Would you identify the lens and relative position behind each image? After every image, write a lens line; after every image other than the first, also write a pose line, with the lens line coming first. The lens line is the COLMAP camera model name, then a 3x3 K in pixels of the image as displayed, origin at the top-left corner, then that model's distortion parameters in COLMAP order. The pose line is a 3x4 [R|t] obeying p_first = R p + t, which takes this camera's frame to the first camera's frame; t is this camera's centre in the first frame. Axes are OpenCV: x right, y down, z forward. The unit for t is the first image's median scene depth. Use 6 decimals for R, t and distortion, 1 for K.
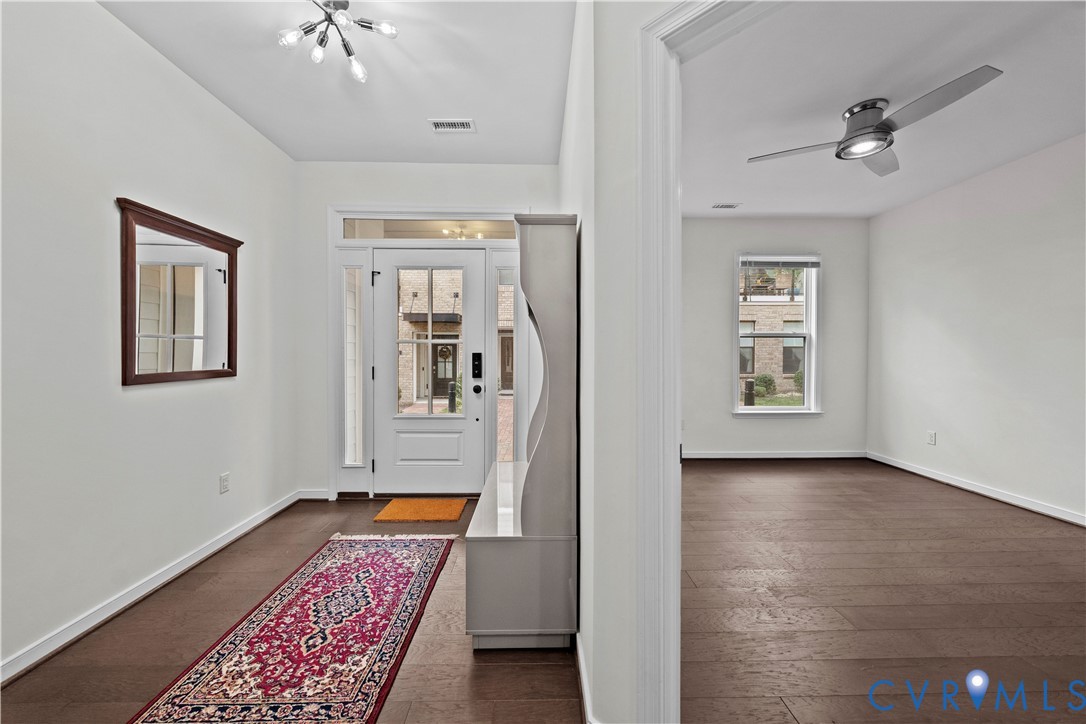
lens RADIAL K [[391.6, 0, 543.1], [0, 391.6, 360.6], [0, 0, 1]] dist [-0.000299, -0.000108]
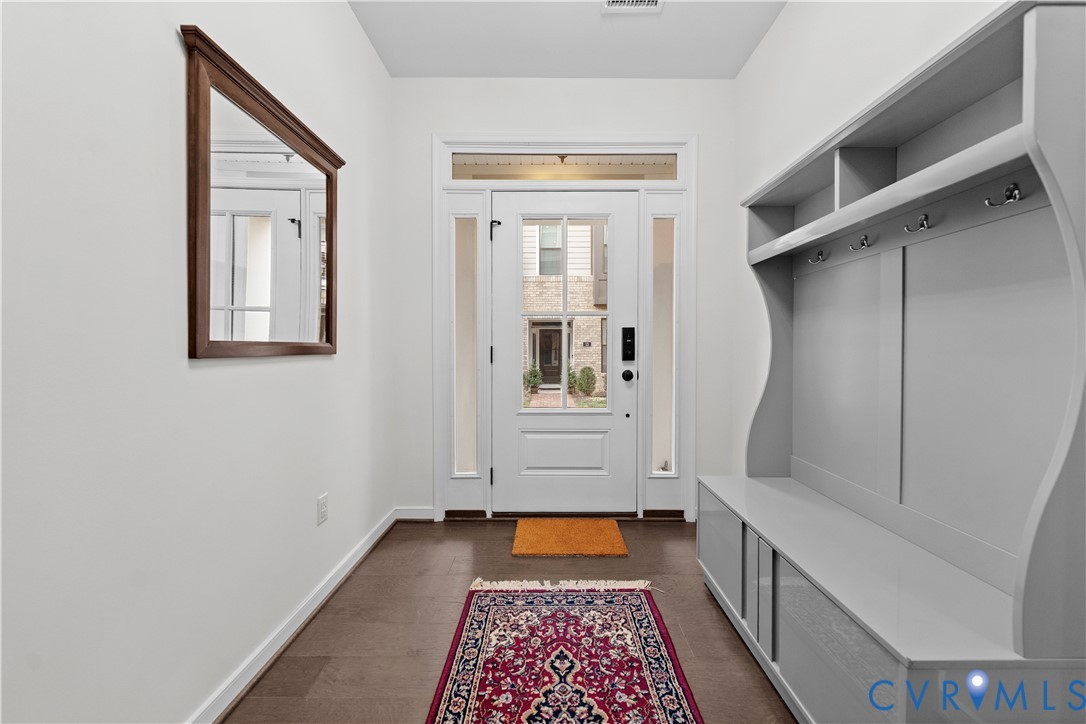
lens RADIAL K [[383.5, 0, 552.0], [0, 383.5, 356.0], [0, 0, 1]] dist [0.001447, 0.000083]
pose [[0.999931, -0.002121, -0.011533, -0.307353], [0.002104, 0.999997, -0.001487, 0.036040], [0.011536, 0.001463, 0.999932, 0.253140]]
